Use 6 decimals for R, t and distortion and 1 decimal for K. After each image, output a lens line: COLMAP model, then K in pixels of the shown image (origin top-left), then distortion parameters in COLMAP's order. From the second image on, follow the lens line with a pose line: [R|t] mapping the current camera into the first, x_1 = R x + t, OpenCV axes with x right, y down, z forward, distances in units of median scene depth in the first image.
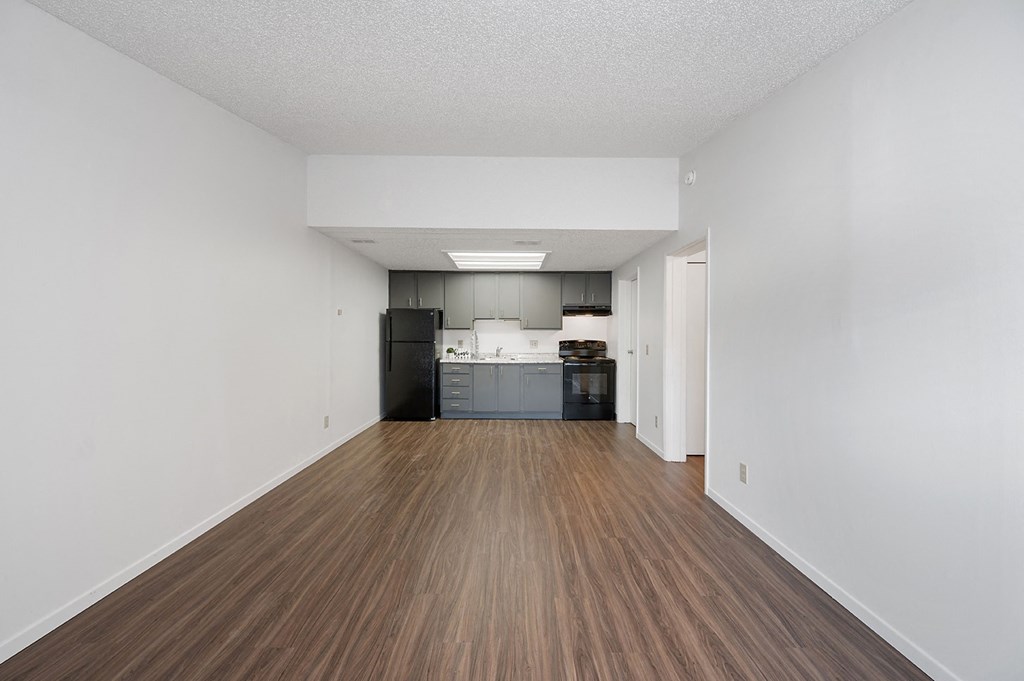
lens RADIAL K [[406.8, 0, 512.0], [0, 406.8, 340.5], [0, 0, 1]] dist [0.001922, 0.000136]
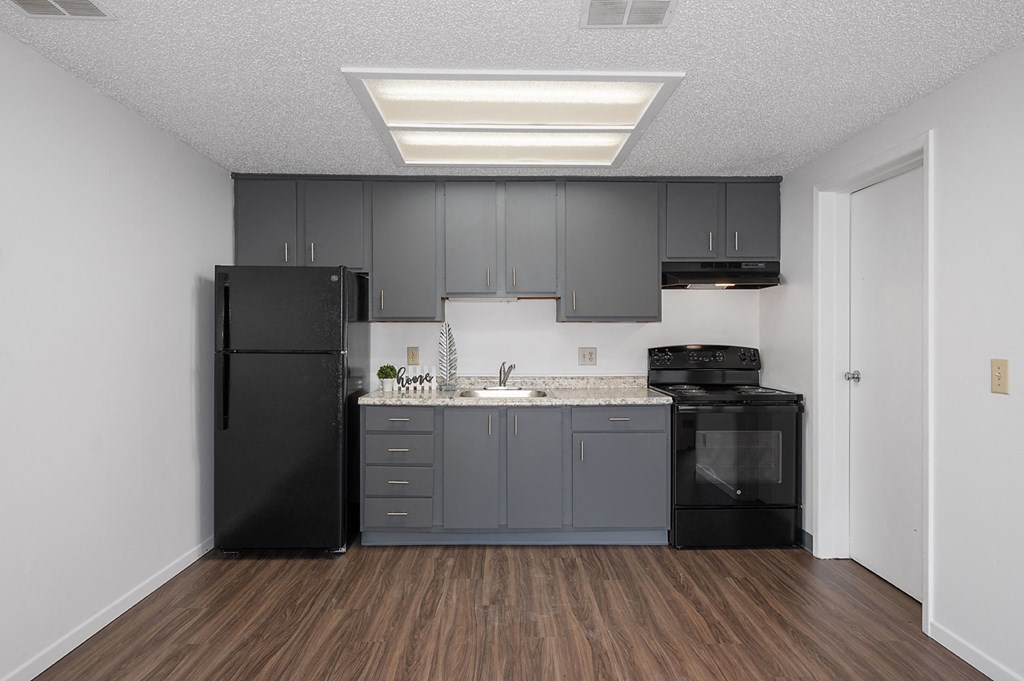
lens RADIAL K [[609.6, 0, 512.0], [0, 609.6, 340.5], [0, 0, 1]] dist [0.003428, 0.000734]
pose [[0.999859, -0.004107, 0.016289, -0.038820], [0.004168, 0.999984, -0.003743, -0.004835], [-0.016273, 0.003811, 0.999860, 0.414399]]
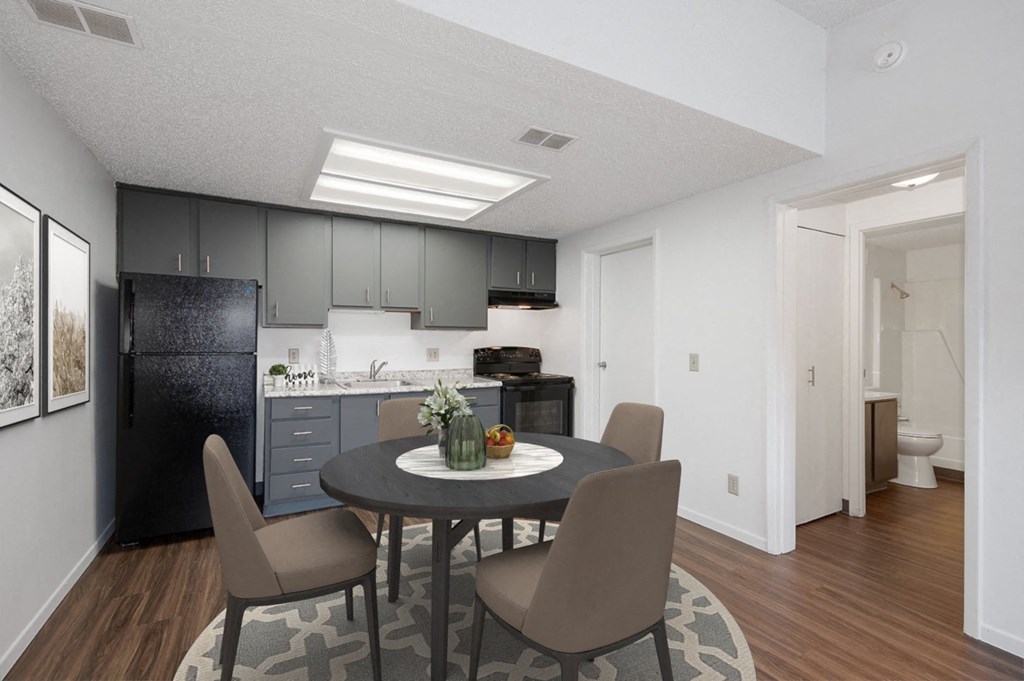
lens RADIAL K [[473.7, 0, 512.0], [0, 473.7, 340.5], [0, 0, 1]] dist [0.001981, 0.000111]
pose [[0.877050, -0.000082, 0.480399, -0.189984], [0.004695, 0.999954, -0.008400, -0.004901], [-0.480376, 0.009623, 0.877010, 0.397498]]
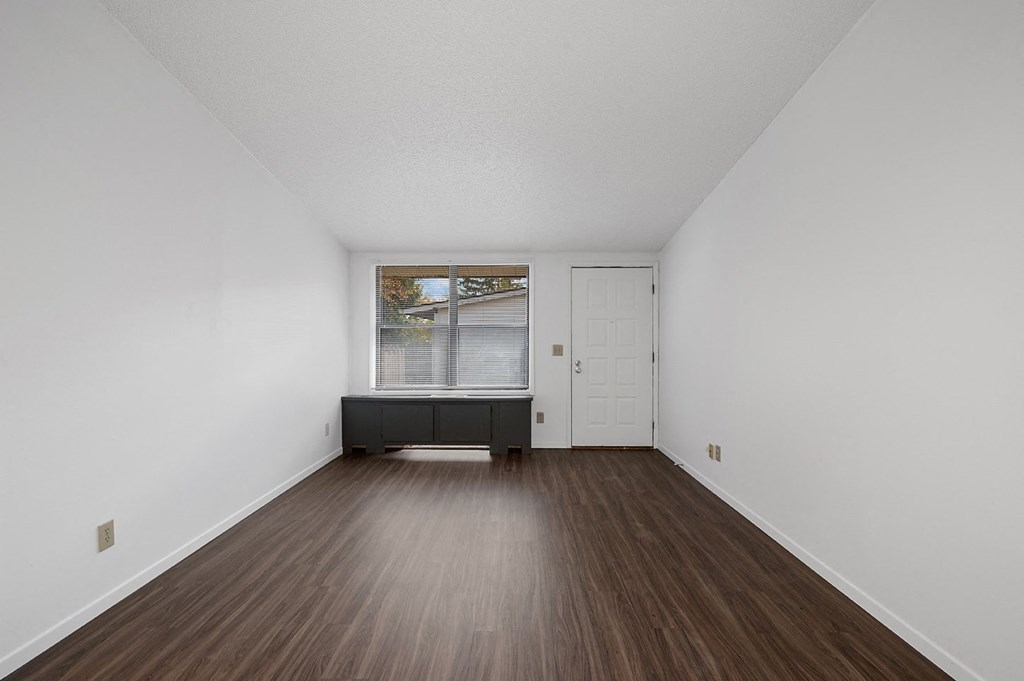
lens RADIAL K [[473.7, 0, 512.0], [0, 473.7, 340.5], [0, 0, 1]] dist [0.001981, 0.000111]
pose [[-0.999940, -0.007273, 0.008188, -0.053851], [-0.007151, 0.999864, 0.014832, -0.008472], [-0.008295, 0.014772, -0.999856, 0.811269]]
